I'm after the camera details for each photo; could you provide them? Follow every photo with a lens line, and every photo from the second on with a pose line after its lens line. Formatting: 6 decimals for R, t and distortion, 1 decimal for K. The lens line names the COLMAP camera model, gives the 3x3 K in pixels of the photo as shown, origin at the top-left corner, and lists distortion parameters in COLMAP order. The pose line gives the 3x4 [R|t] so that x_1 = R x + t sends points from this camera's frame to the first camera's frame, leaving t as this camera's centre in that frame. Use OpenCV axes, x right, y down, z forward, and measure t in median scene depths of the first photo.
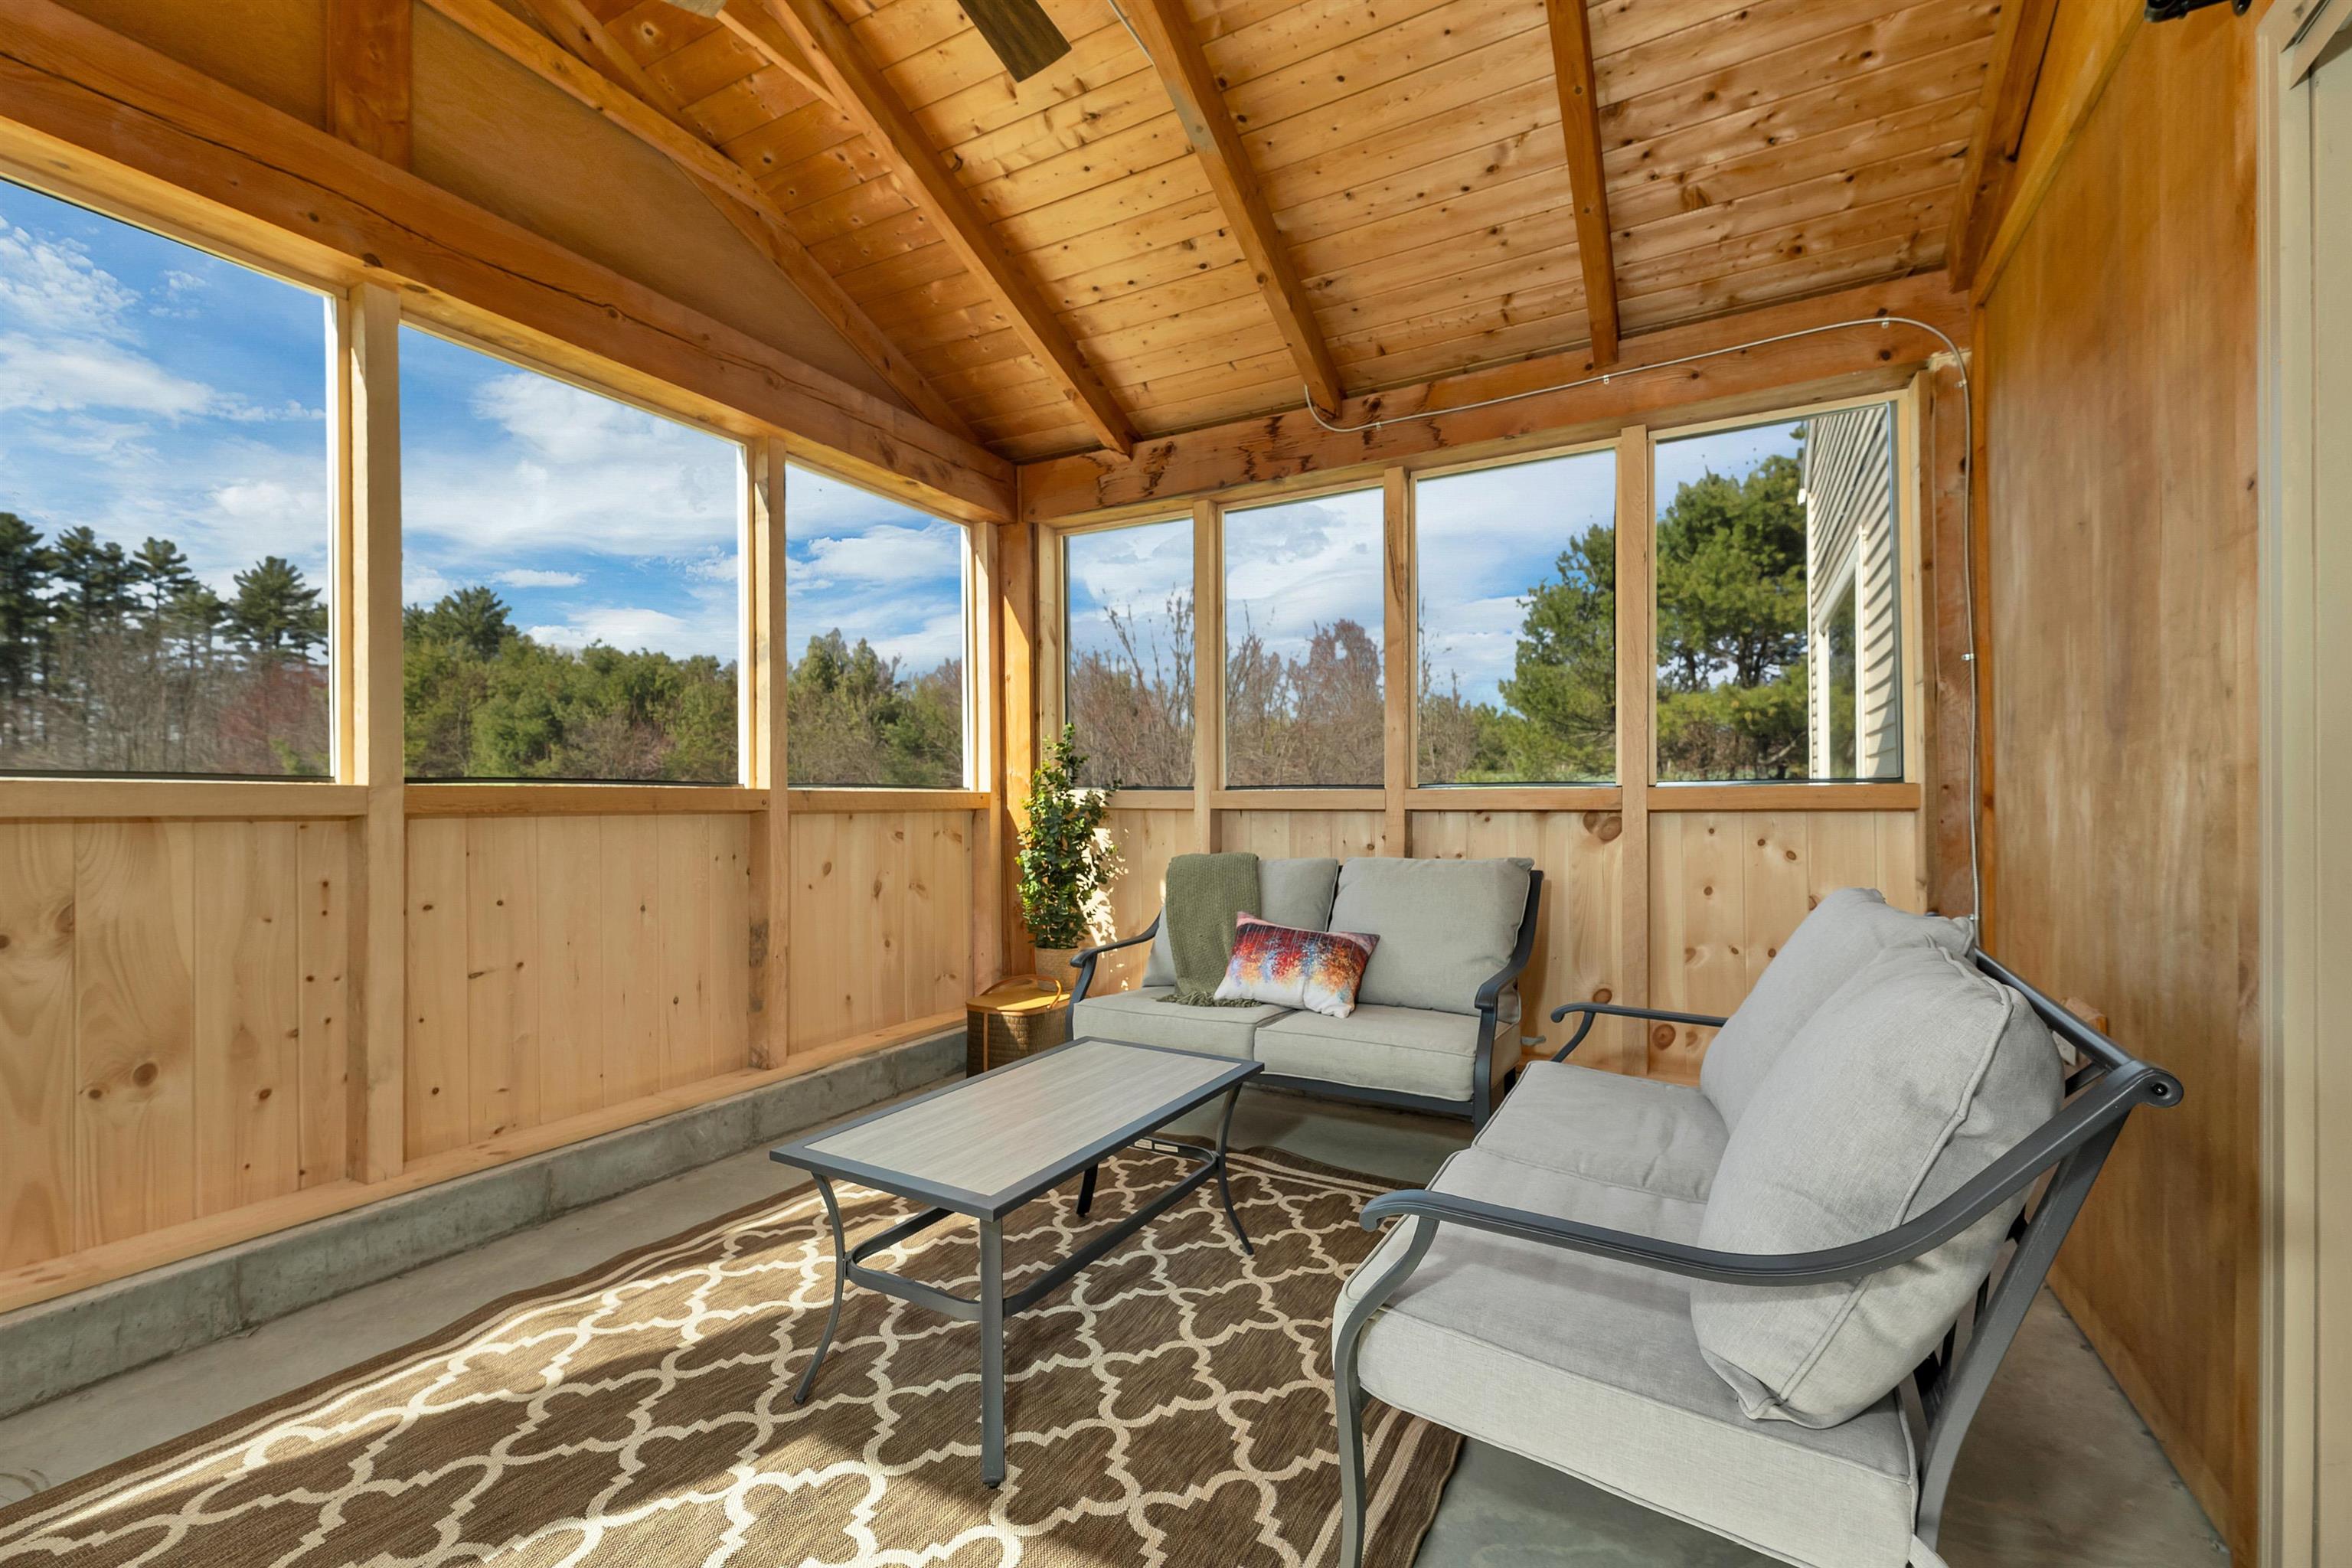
lens RADIAL K [[979.0, 0, 1188.6], [0, 979.0, 798.8], [0, 0, 1]] dist [0.001961, 0.000118]
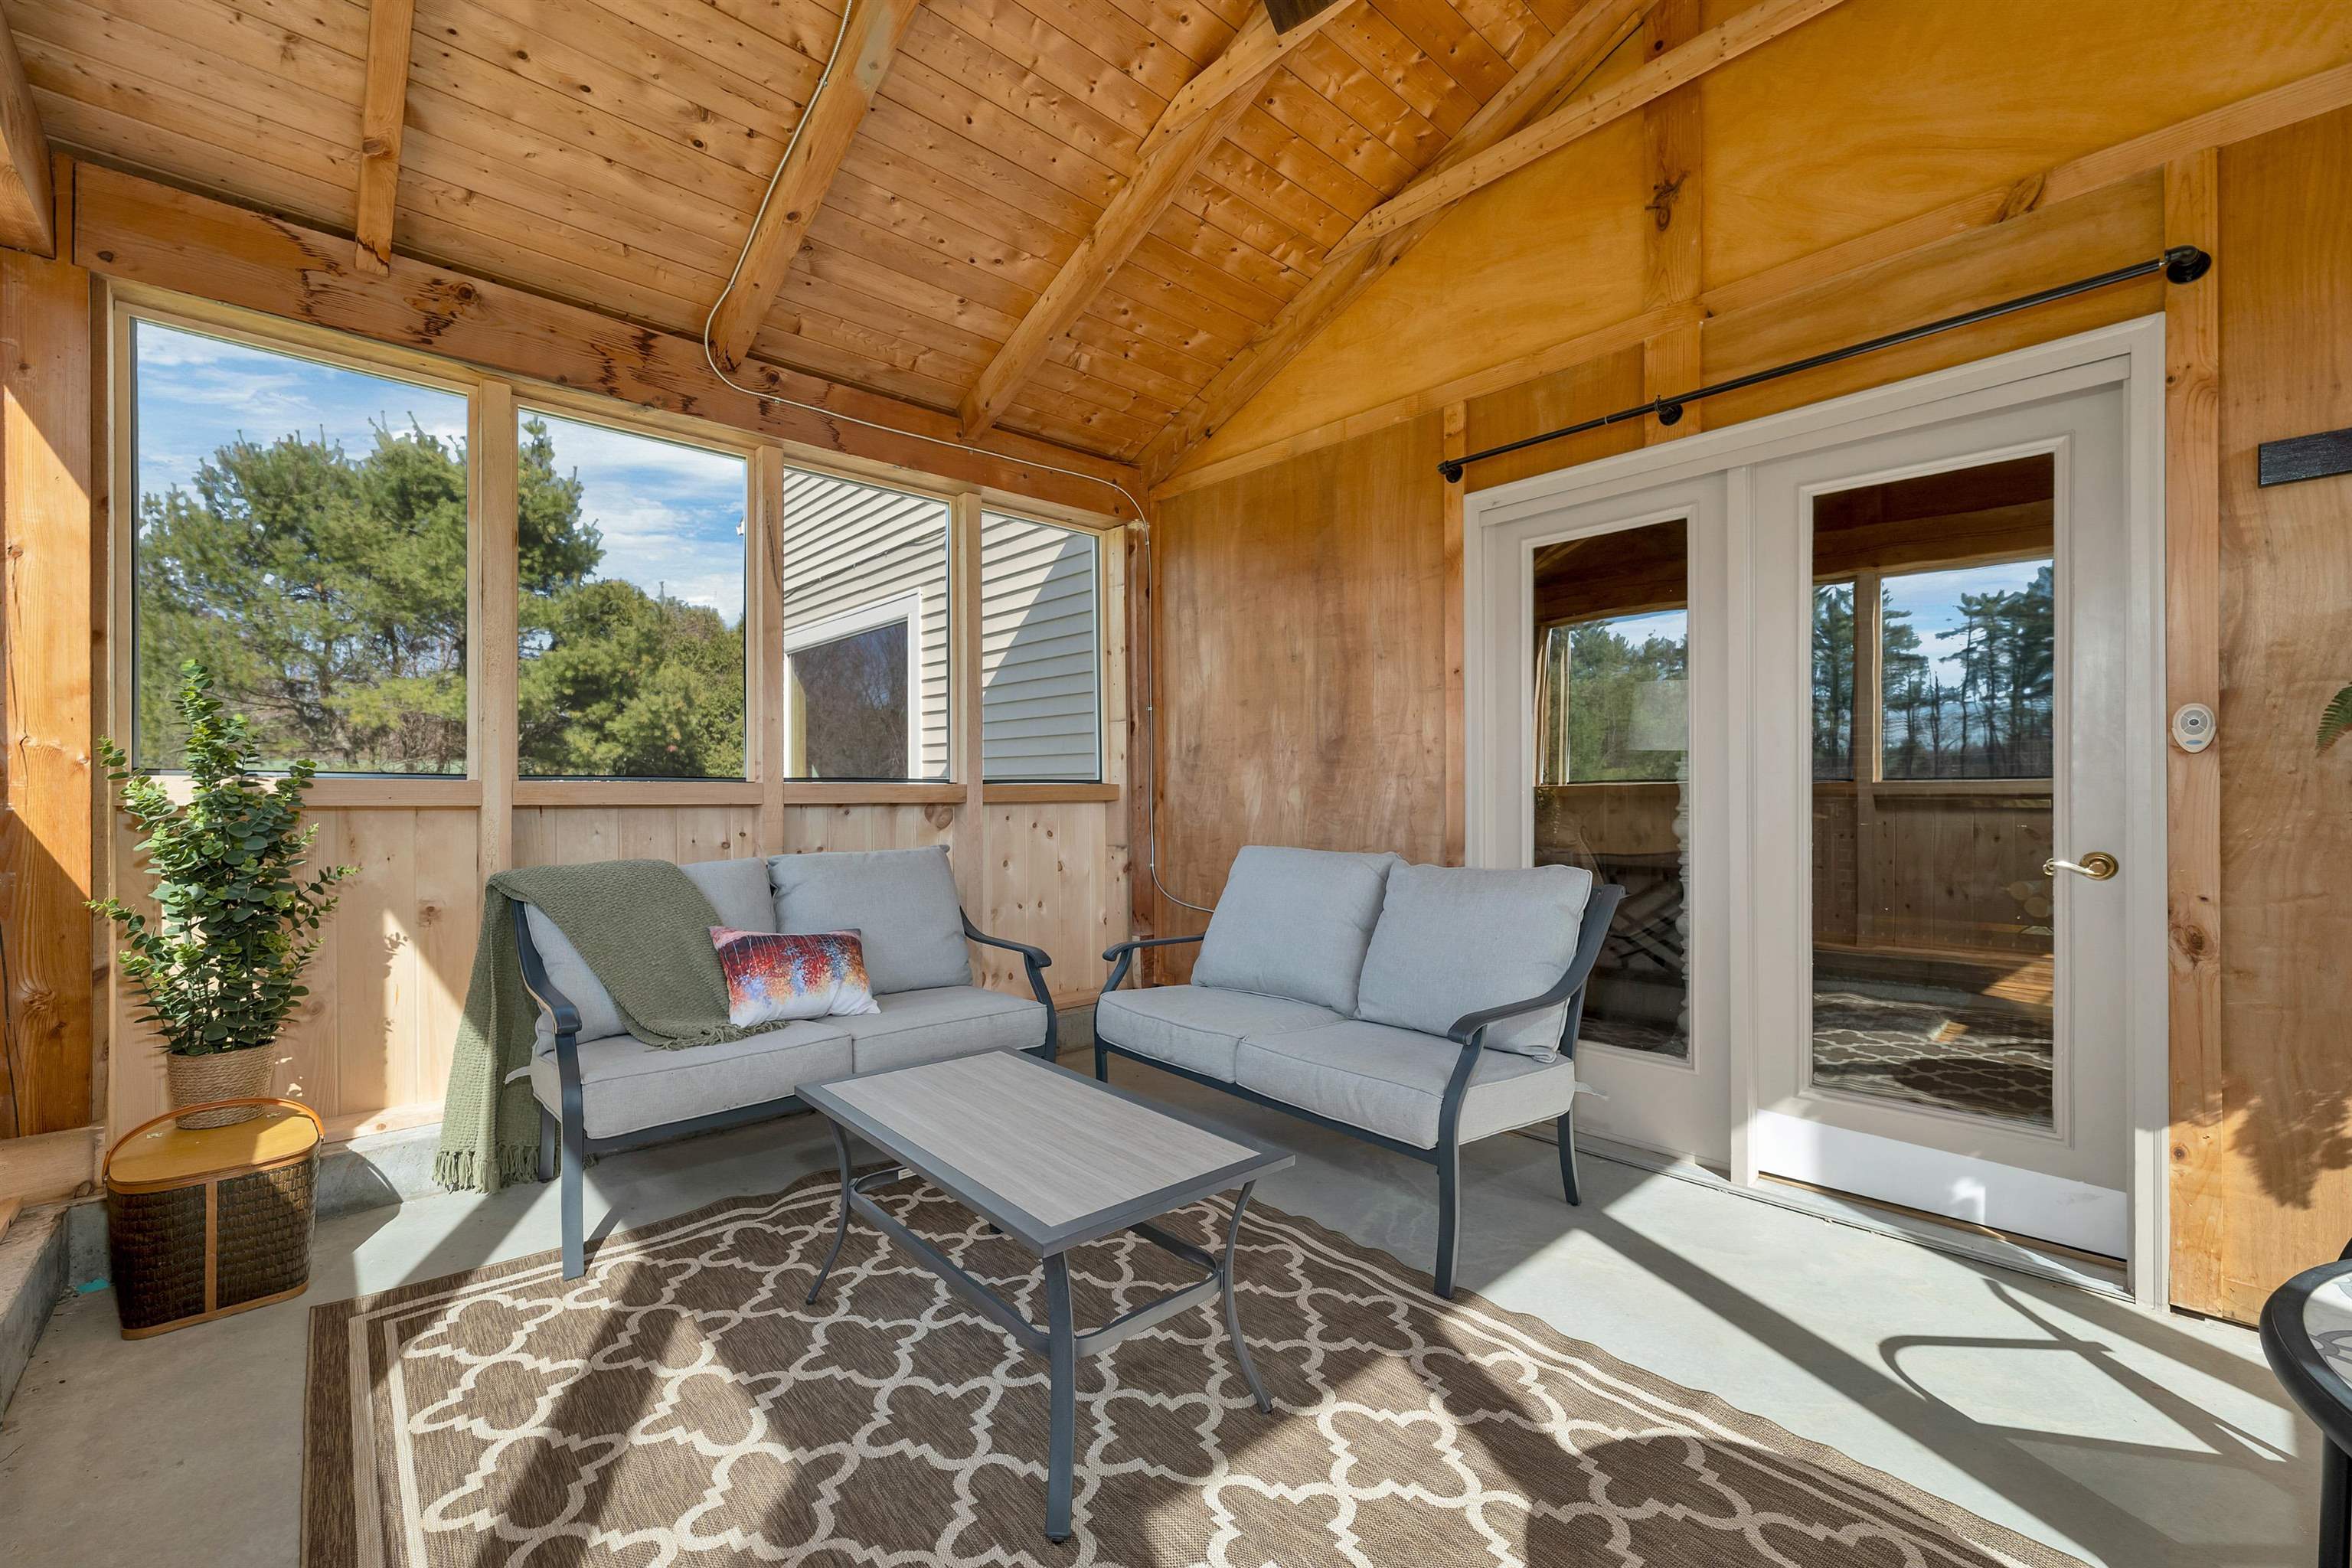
lens RADIAL K [[969.7, 0, 1176.0], [0, 969.7, 784.0], [0, 0, 1]] dist [-0.000009, 0.000069]
pose [[0.314234, 0.012696, 0.949261, -0.601682], [-0.003022, 0.999919, -0.012373, 0.001949], [-0.949341, 0.001019, 0.314247, 0.351527]]
